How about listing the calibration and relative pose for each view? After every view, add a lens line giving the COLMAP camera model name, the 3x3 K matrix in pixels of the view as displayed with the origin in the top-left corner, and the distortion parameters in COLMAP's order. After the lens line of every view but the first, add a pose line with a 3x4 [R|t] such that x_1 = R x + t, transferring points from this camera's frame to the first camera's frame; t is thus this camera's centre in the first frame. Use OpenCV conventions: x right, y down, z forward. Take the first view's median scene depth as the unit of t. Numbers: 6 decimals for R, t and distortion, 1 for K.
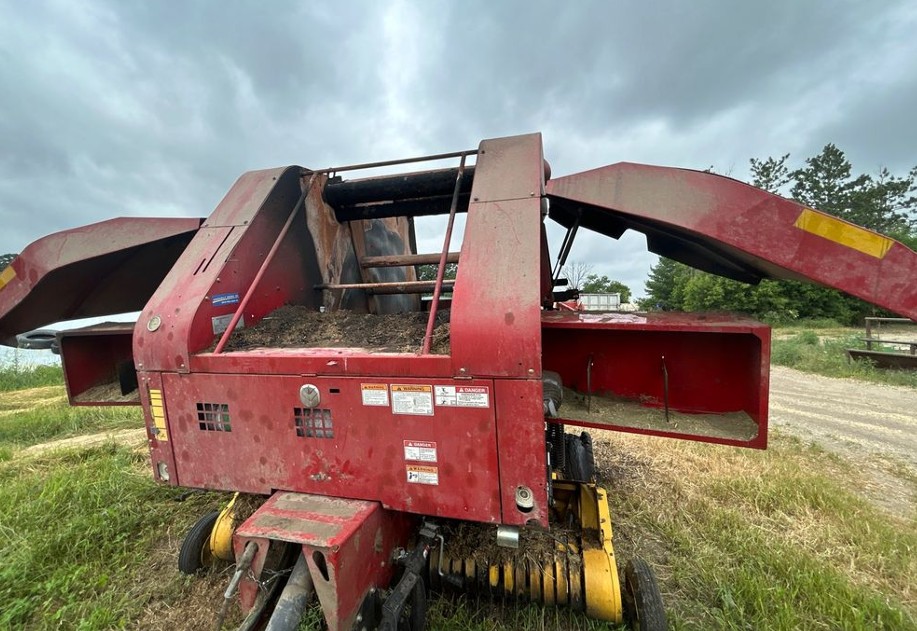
lens RADIAL K [[375.4, 0, 459.3], [0, 375.4, 297.0], [0, 0, 1]] dist [-0.002632, 0.000913]
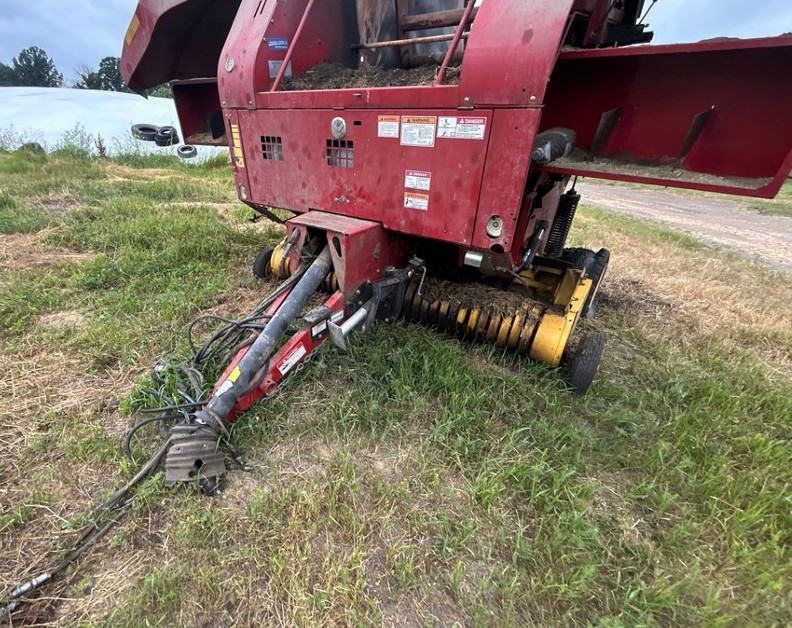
lens RADIAL K [[377.3, 0, 327.0], [0, 377.3, 338.0], [0, 0, 1]] dist [-0.014236, 0.010105]
pose [[0.906538, 0.252874, -0.337999, 0.153208], [-0.049455, 0.858821, 0.509884, 0.210699], [0.419217, -0.445513, 0.791059, -0.291152]]
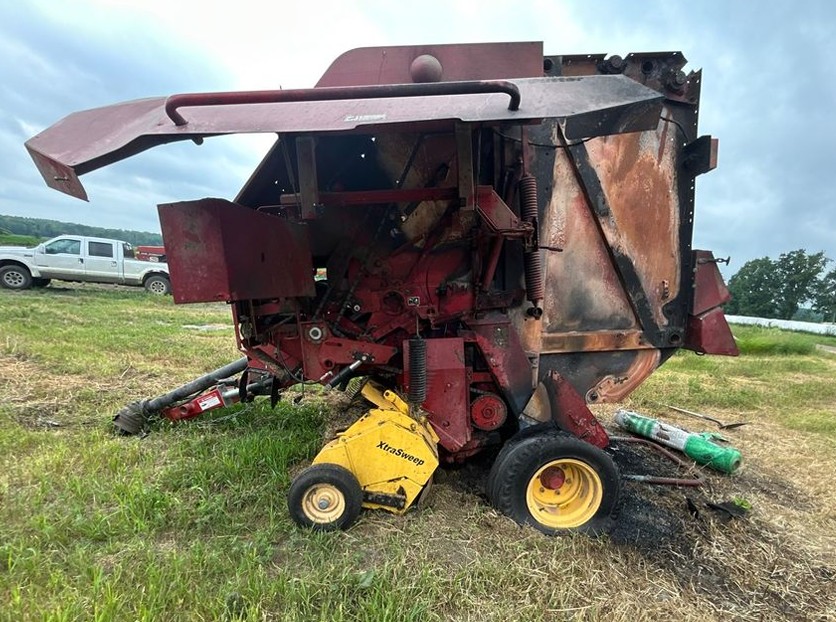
lens RADIAL K [[401.0, 0, 436.2], [0, 401.0, 365.2], [0, 0, 1]] dist [-0.001603, -0.000067]
pose [[0.268419, 0.224360, -0.936810, 1.839179], [-0.068324, 0.974484, 0.213806, 0.190073], [0.960876, 0.006617, 0.276900, 1.130564]]
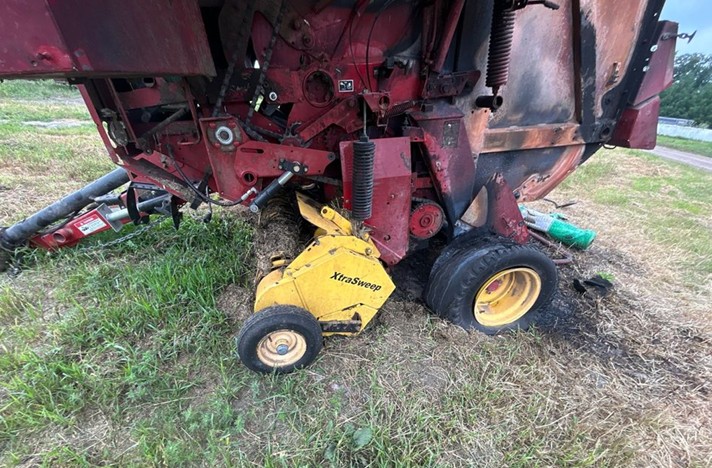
lens RADIAL K [[300.5, 0, 354.5], [0, 300.5, 271.7], [0, 0, 1]] dist [-0.001141, 0.000728]
pose [[0.459846, 0.514355, -0.723865, 1.213128], [-0.081014, 0.836065, 0.542615, 0.265124], [0.884295, -0.190876, 0.426132, 0.998856]]
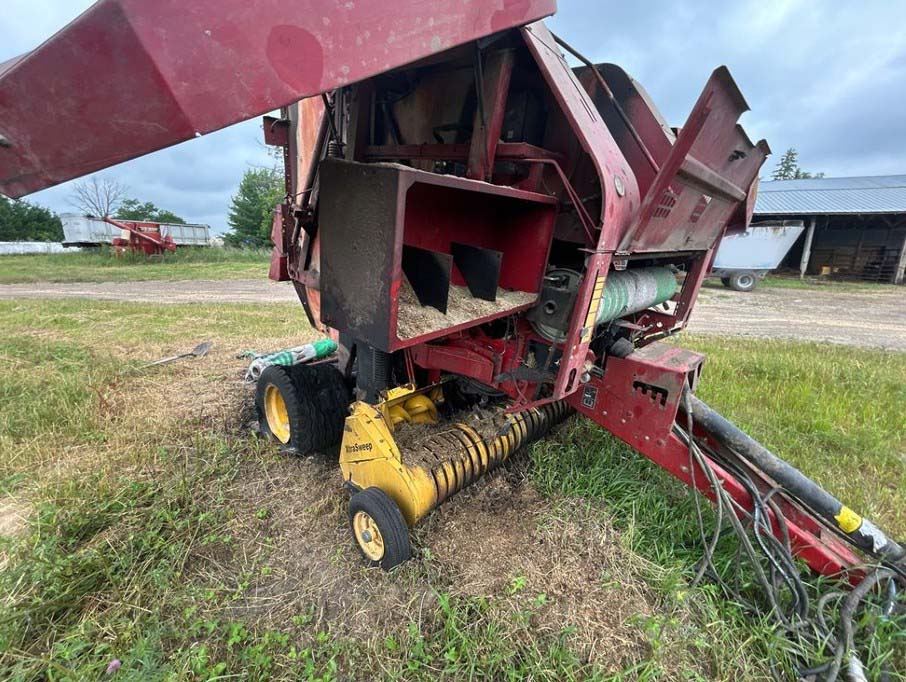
lens RADIAL K [[374.0, 0, 453.0], [0, 374.0, 341.0], [0, 0, 1]] dist [0.002062, 0.000774]
pose [[0.501300, -0.191326, 0.843856, -1.722901], [-0.046653, 0.967852, 0.247154, 0.207837], [-0.864015, -0.163267, 0.476259, 0.920190]]
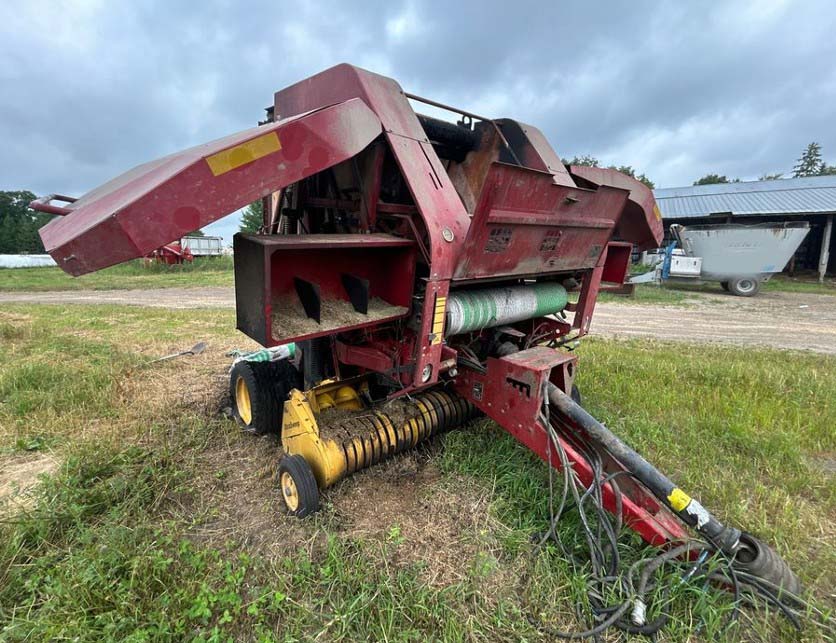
lens RADIAL K [[374.7, 0, 402.2], [0, 374.7, 313.6], [0, 0, 1]] dist [-0.000687, 0.000731]
pose [[0.603842, -0.118724, 0.788213, -1.815900], [-0.029306, 0.984870, 0.170796, 0.119130], [-0.796565, -0.126233, 0.591227, 0.474317]]
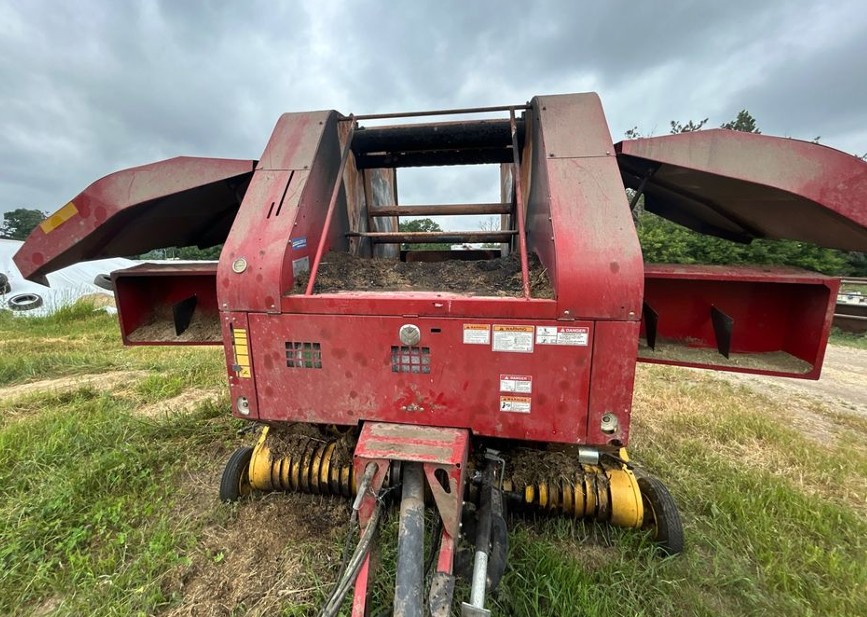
lens RADIAL K [[375.4, 0, 405.1], [0, 375.4, 282.1], [0, 0, 1]] dist [-0.001074, 0.000140]
pose [[0.996608, 0.020209, 0.079774, -0.464374], [-0.027128, 0.995871, 0.086630, 0.017035], [-0.077694, -0.088500, 0.993041, -0.054840]]
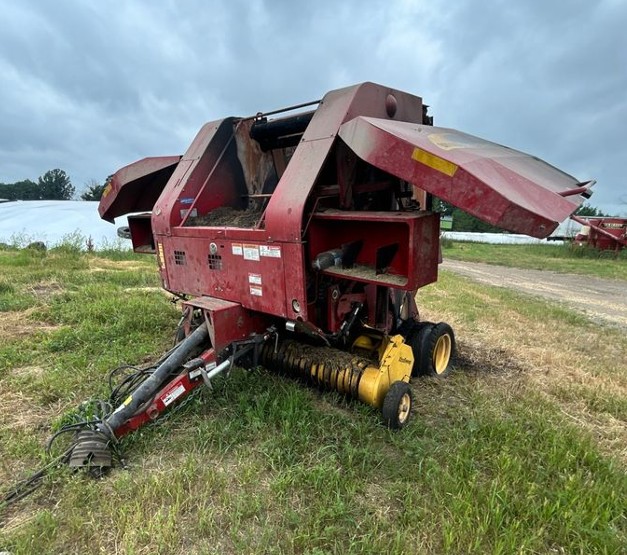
lens RADIAL K [[375.2, 0, 269.3], [0, 375.2, 293.7], [0, 0, 1]] dist [0.001697, -0.002542]
pose [[0.878935, 0.130372, -0.458777, 0.781384], [-0.032781, 0.976153, 0.214594, 0.049926], [0.475814, -0.173575, 0.862249, -0.615487]]
